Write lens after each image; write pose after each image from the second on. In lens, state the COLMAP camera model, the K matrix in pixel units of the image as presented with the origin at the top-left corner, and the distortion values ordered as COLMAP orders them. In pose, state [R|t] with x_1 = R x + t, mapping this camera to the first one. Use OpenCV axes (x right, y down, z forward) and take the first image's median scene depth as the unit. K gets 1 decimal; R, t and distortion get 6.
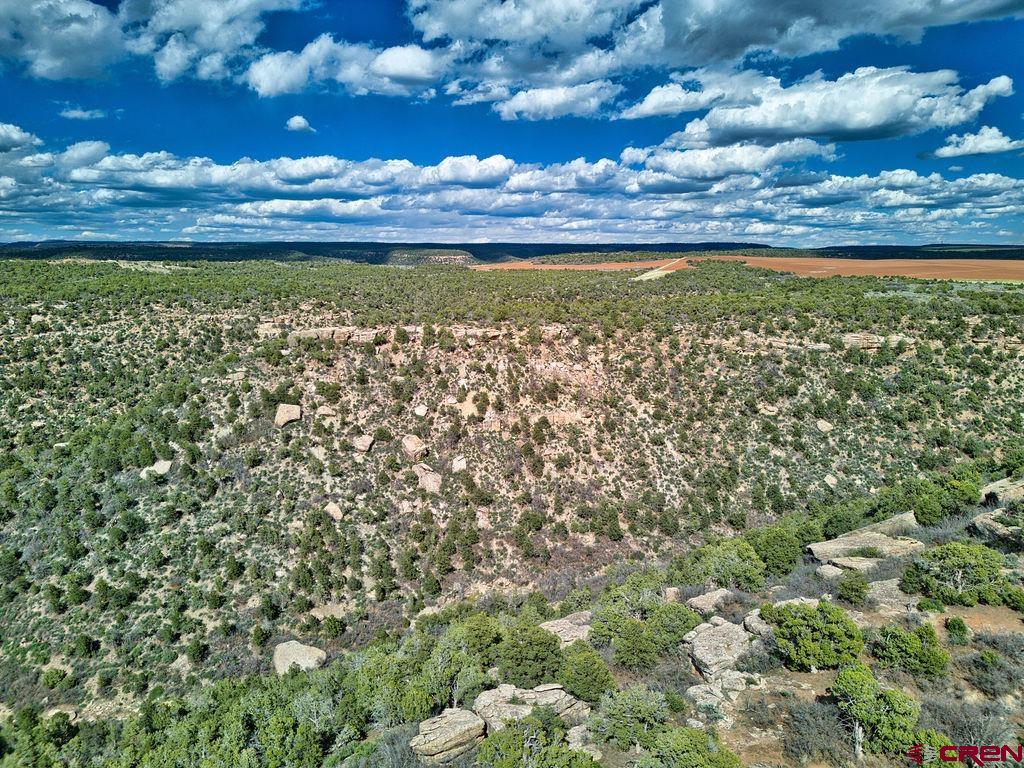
lens RADIAL K [[719.4, 0, 511.1], [0, 719.4, 386.8], [0, 0, 1]] dist [0.014526, -0.010391]
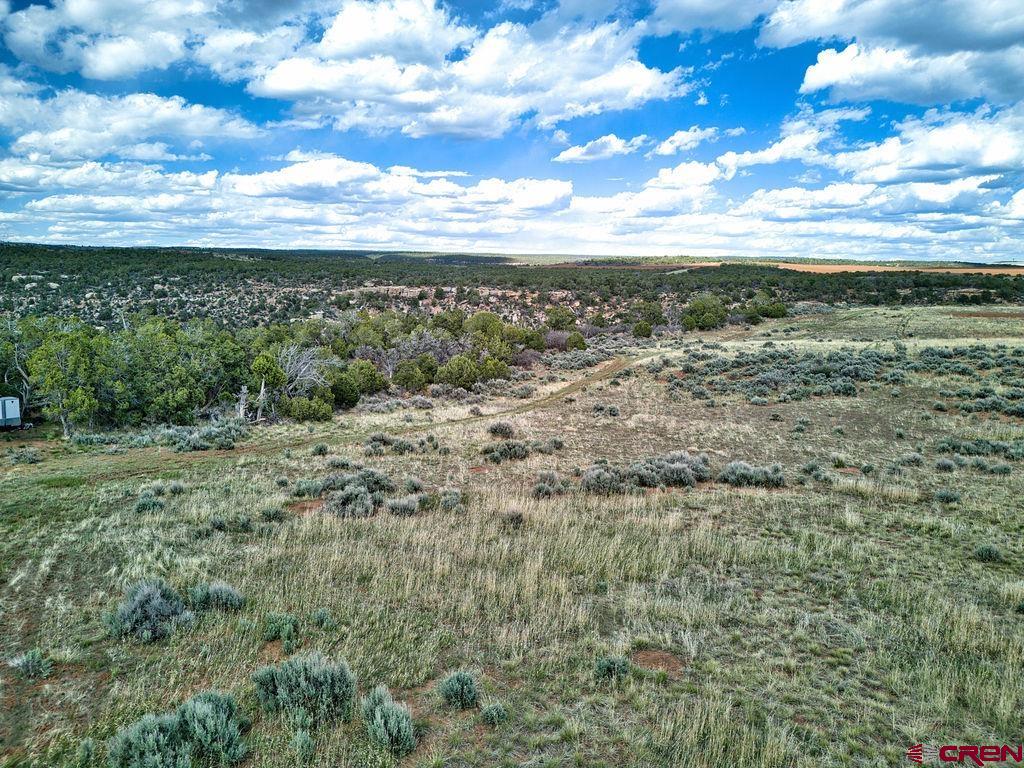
lens RADIAL K [[719.4, 0, 512.8], [0, 719.4, 381.4], [0, 0, 1]] dist [0.014526, -0.010391]
pose [[0.996501, 0.026767, -0.079183, 0.080253], [-0.028243, 0.999447, -0.017575, 0.098432], [0.078669, 0.019750, 0.996705, -0.261846]]
